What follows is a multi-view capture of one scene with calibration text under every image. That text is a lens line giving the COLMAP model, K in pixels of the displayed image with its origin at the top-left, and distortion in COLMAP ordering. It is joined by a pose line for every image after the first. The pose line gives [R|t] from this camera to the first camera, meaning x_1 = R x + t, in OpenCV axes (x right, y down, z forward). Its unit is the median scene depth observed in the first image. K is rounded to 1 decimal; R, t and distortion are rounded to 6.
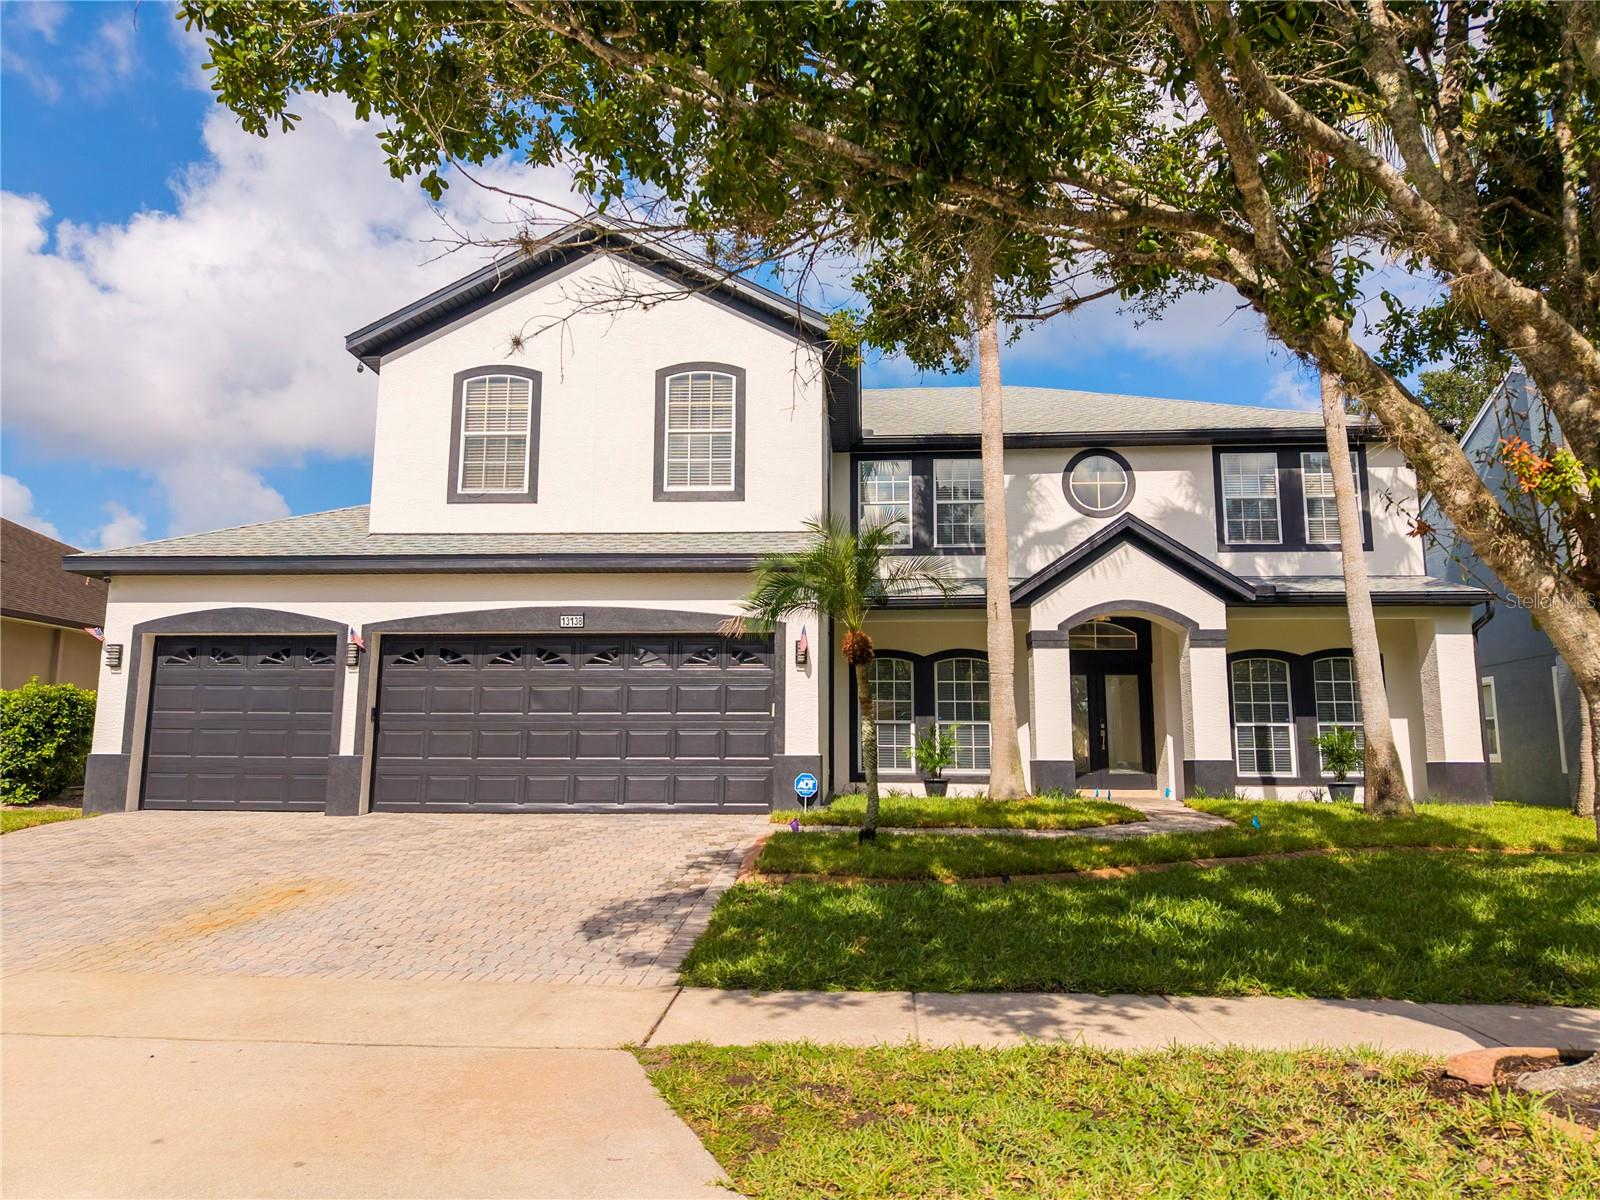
lens RADIAL K [[1068.7, 0, 800.8], [0, 1068.7, 603.8], [0, 0, 1]] dist [0.078963, -0.105658]
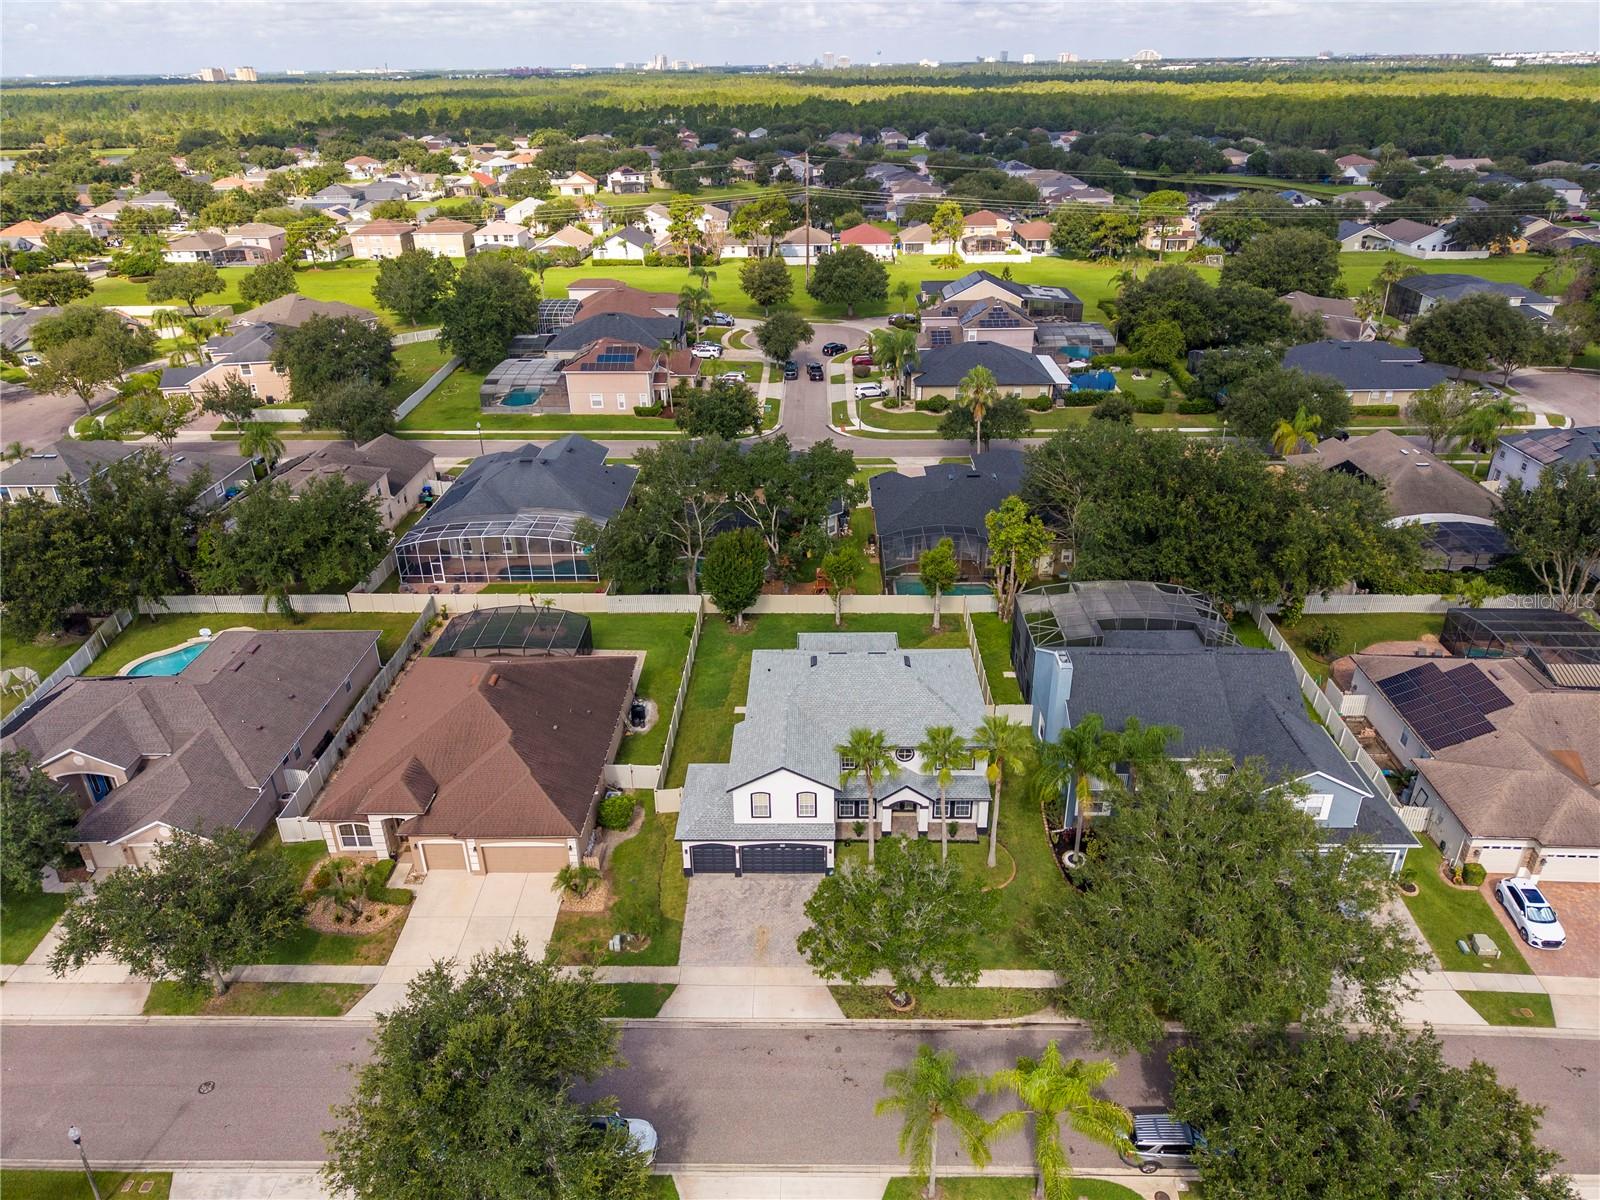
lens RADIAL K [[1068.7, 0, 800.8], [0, 1068.7, 603.8], [0, 0, 1]] dist [0.078963, -0.105658]
pose [[0.998253, -0.041135, 0.042406, -0.276578], [0.009050, 0.815786, 0.578283, -3.455932], [-0.058382, -0.576889, 0.814733, -2.181812]]
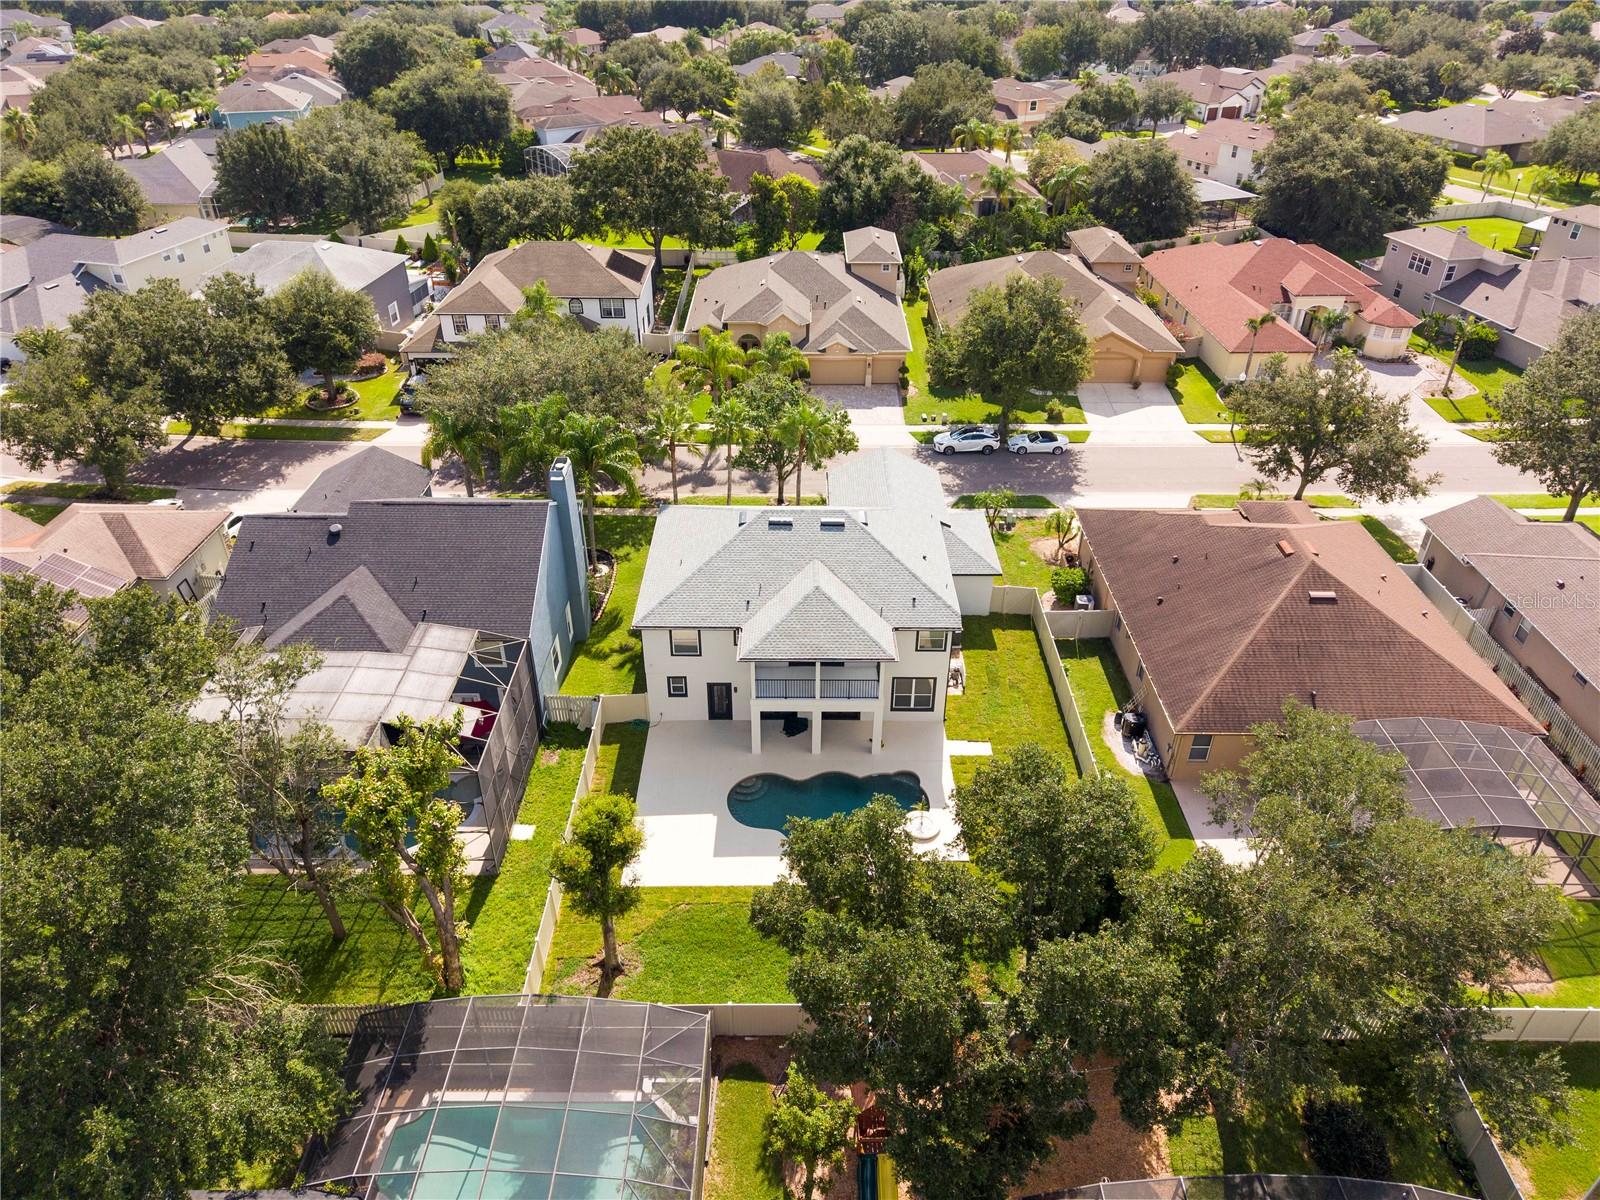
lens RADIAL K [[1068.7, 0, 800.8], [0, 1068.7, 603.8], [0, 0, 1]] dist [0.078963, -0.105658]
pose [[-0.997593, 0.033375, -0.060778, 0.454758], [0.005444, 0.911531, 0.411195, -1.638181], [0.069125, 0.409875, -0.909519, 5.382669]]
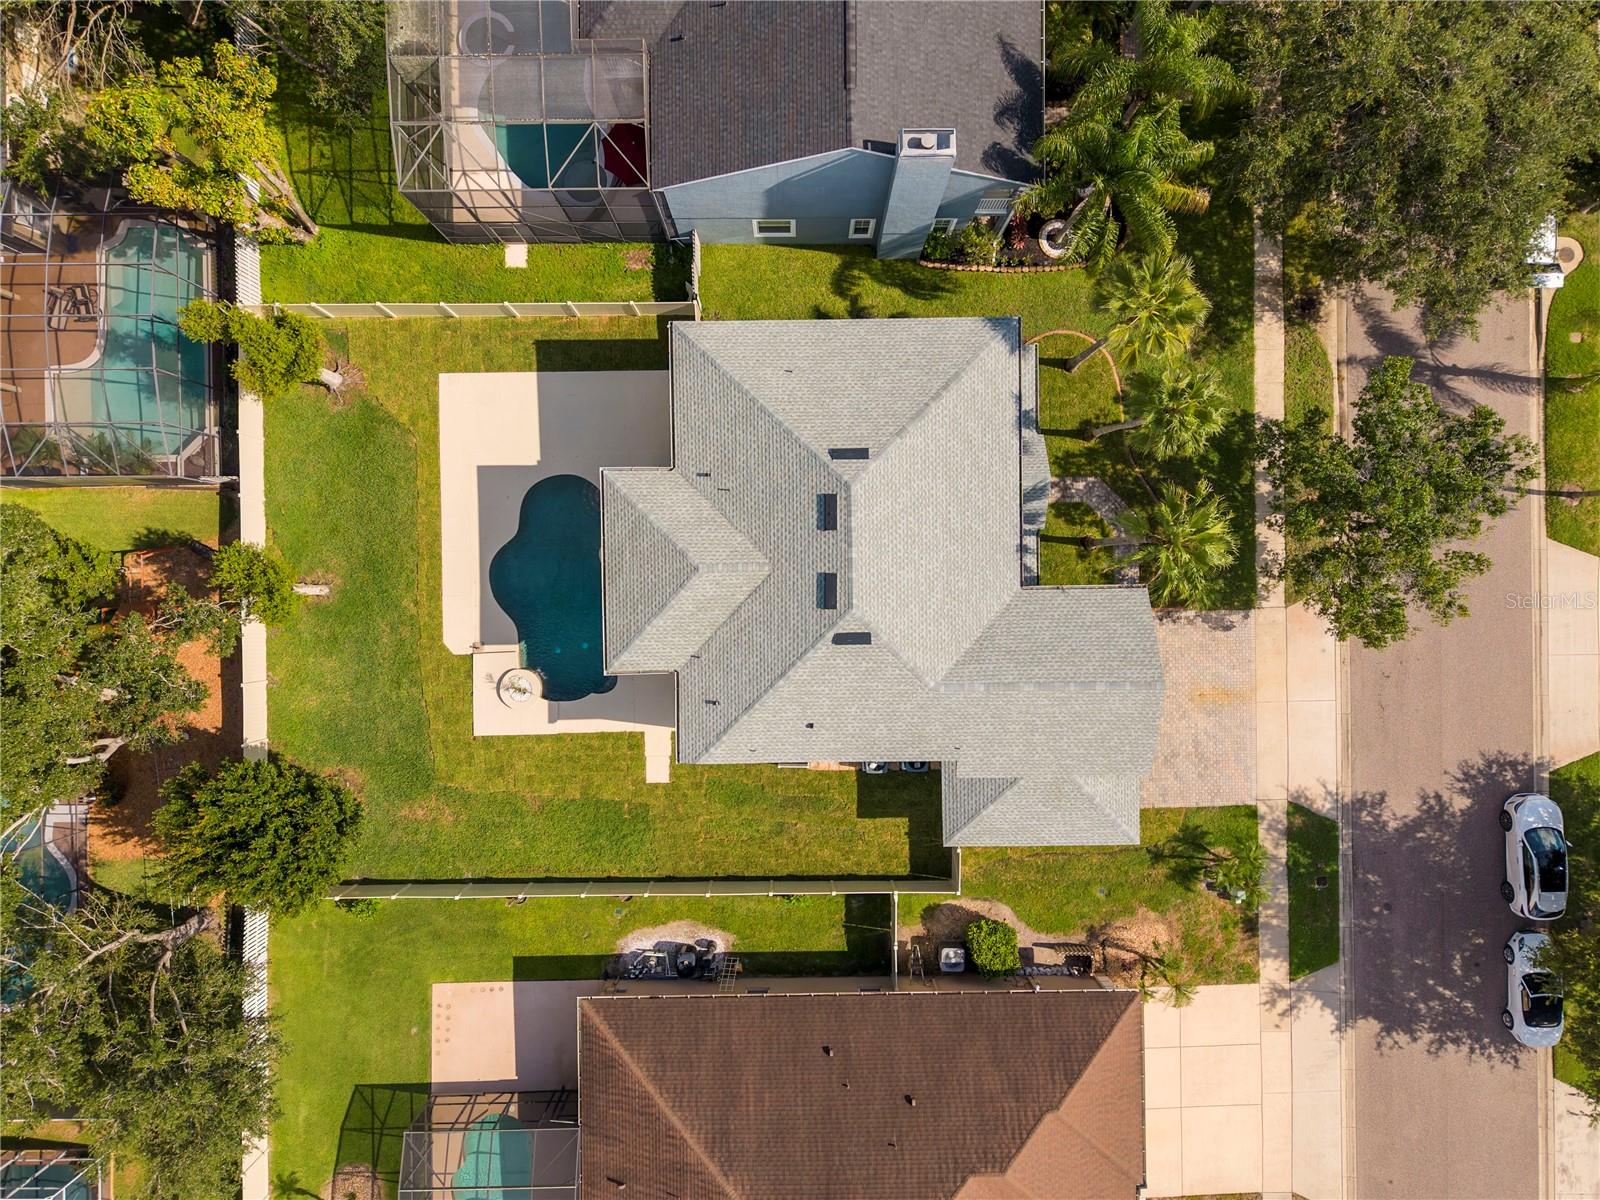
lens RADIAL K [[1068.7, 0, 800.8], [0, 1068.7, 603.8], [0, 0, 1]] dist [0.078963, -0.105658]
pose [[-0.082960, -0.996523, -0.007688, 0.094666], [-0.155695, 0.005341, 0.987791, -2.813171], [-0.984315, 0.083144, -0.155596, 2.263911]]
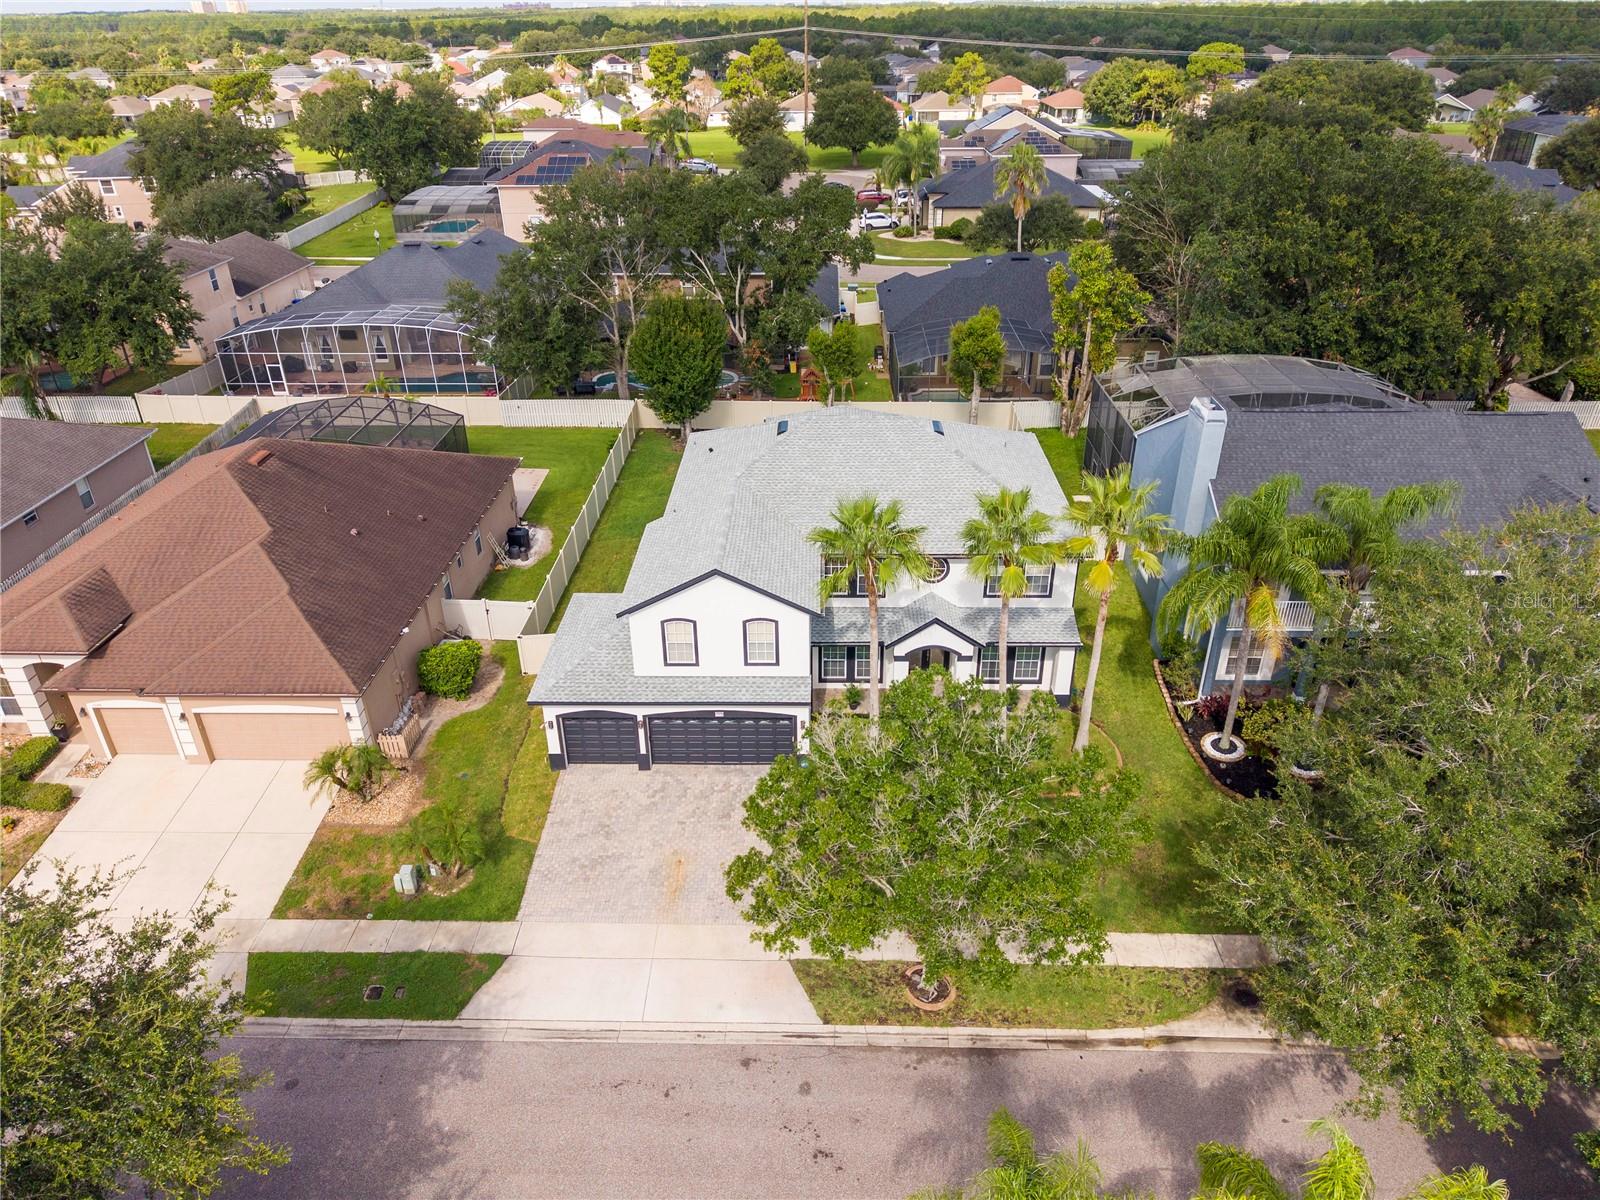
lens RADIAL K [[1071.4, 0, 797.3], [0, 1071.4, 599.8], [0, 0, 1]] dist [0.046294, -0.040007]
pose [[0.998769, -0.036256, 0.033845, -0.090923], [0.008256, 0.794396, 0.607345, -1.782047], [-0.048906, -0.606318, 0.793717, -0.959545]]
